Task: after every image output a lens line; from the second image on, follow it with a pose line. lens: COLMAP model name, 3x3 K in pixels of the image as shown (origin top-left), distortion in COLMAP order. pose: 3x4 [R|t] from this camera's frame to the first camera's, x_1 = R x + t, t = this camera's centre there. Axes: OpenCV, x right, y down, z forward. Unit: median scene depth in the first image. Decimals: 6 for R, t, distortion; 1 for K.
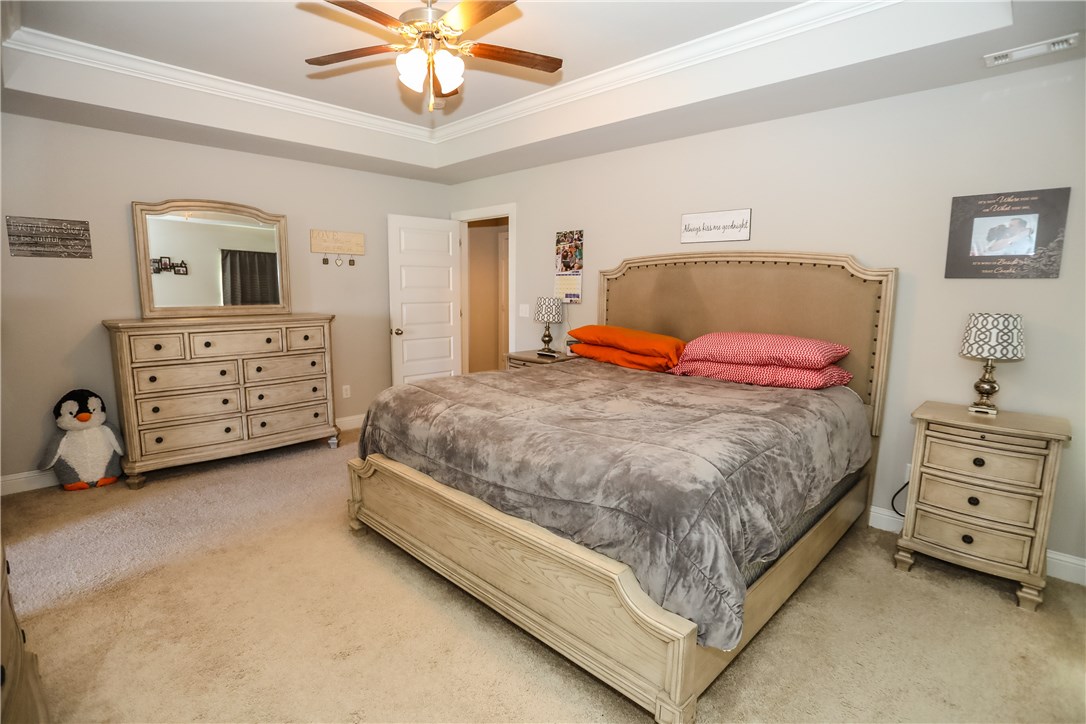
lens RADIAL K [[529.2, 0, 541.3], [0, 529.2, 362.9], [0, 0, 1]] dist [-0.077452, 0.033049]
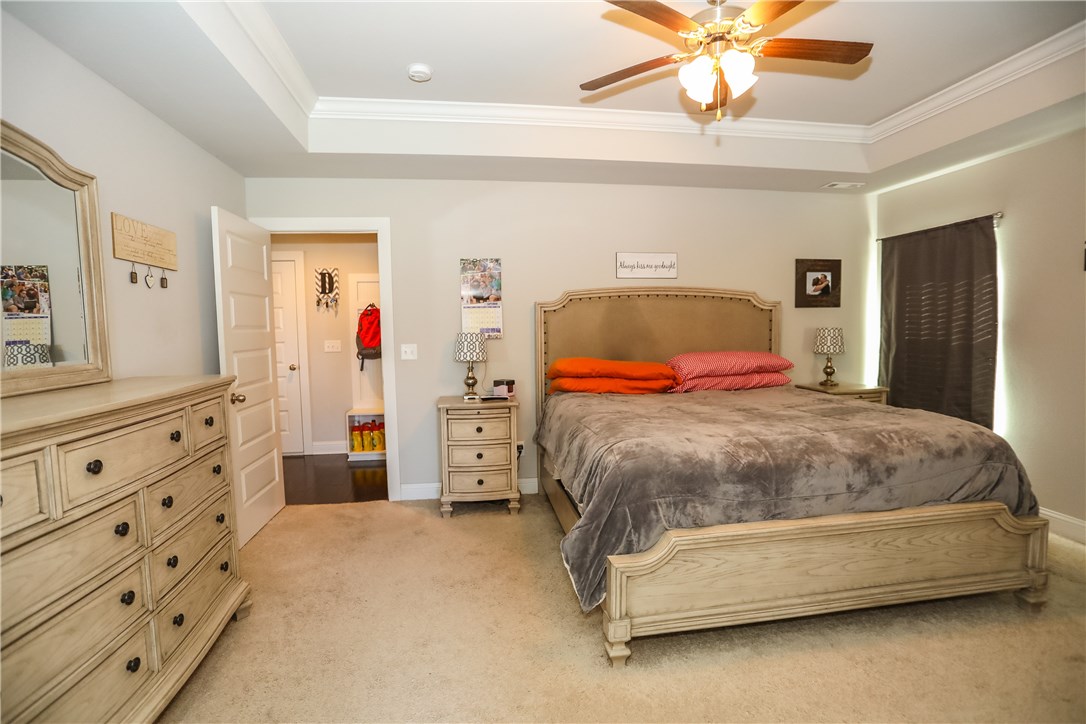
lens RADIAL K [[529.2, 0, 541.3], [0, 529.2, 362.9], [0, 0, 1]] dist [-0.077452, 0.033049]
pose [[0.592307, -0.076098, 0.802111, -0.753400], [0.136899, 0.990559, -0.007115, -0.067102], [-0.793997, 0.114022, 0.597133, 0.497287]]
